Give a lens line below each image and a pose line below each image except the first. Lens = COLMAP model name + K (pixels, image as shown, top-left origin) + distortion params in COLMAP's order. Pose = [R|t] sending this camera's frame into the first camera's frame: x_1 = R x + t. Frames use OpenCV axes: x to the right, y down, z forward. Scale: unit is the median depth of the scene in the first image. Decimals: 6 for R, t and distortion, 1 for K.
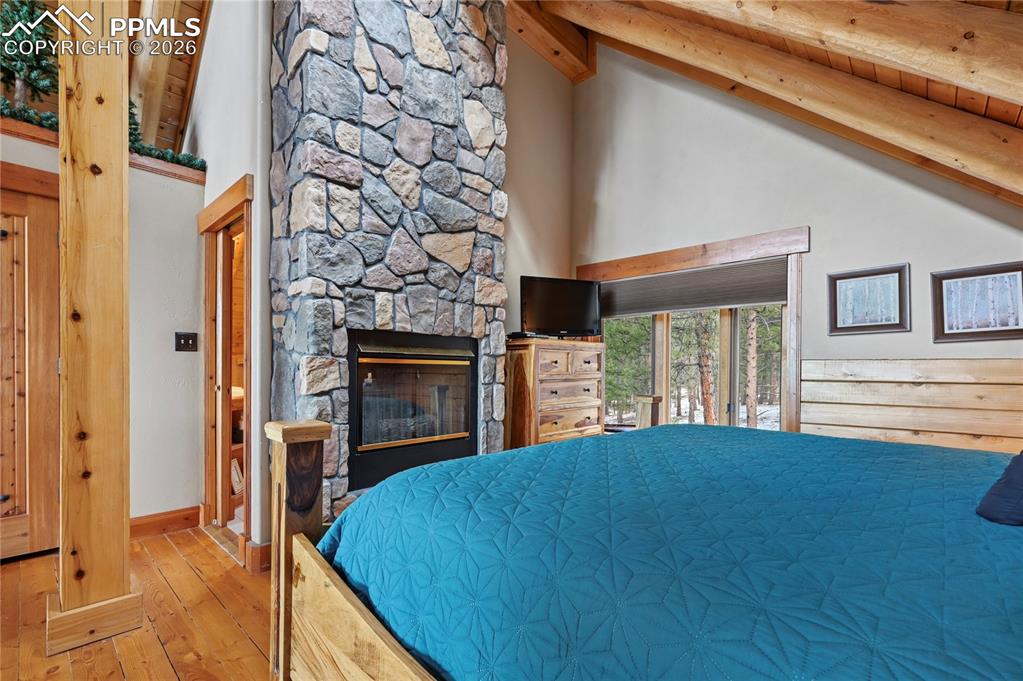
lens RADIAL K [[449.5, 0, 495.0], [0, 449.5, 372.4], [0, 0, 1]] dist [0.003963, 0.000348]
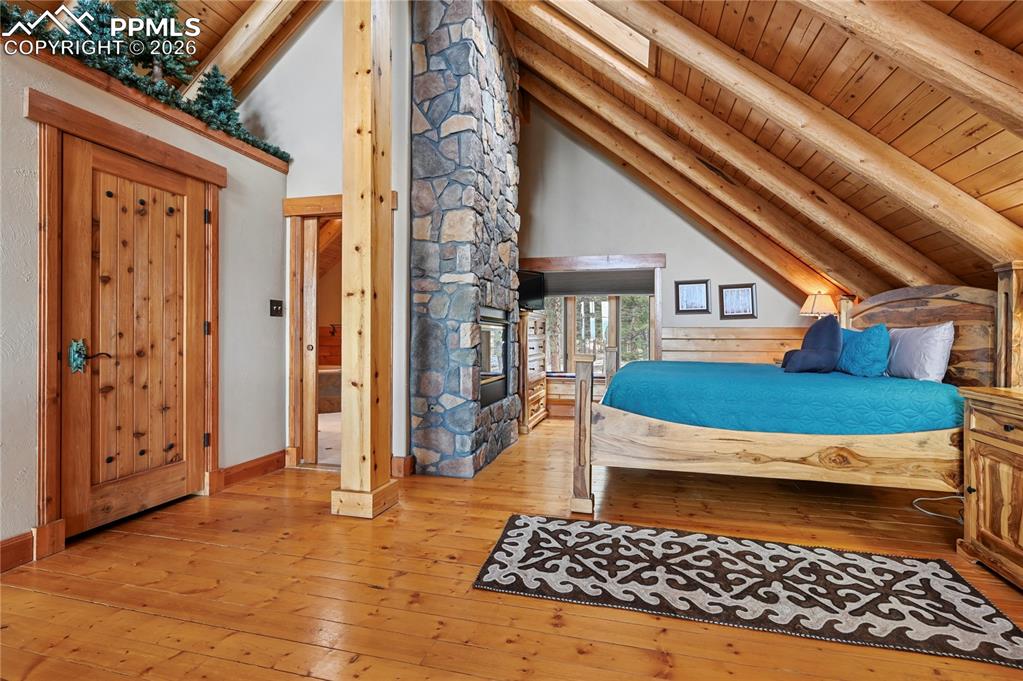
lens RADIAL K [[449.5, 0, 517.3], [0, 449.5, 335.6], [0, 0, 1]] dist [0.003963, 0.000348]
pose [[0.881252, -0.001627, 0.472644, -0.766117], [0.005390, 0.999964, -0.006608, 0.014273], [-0.472616, 0.008371, 0.881229, -0.347075]]
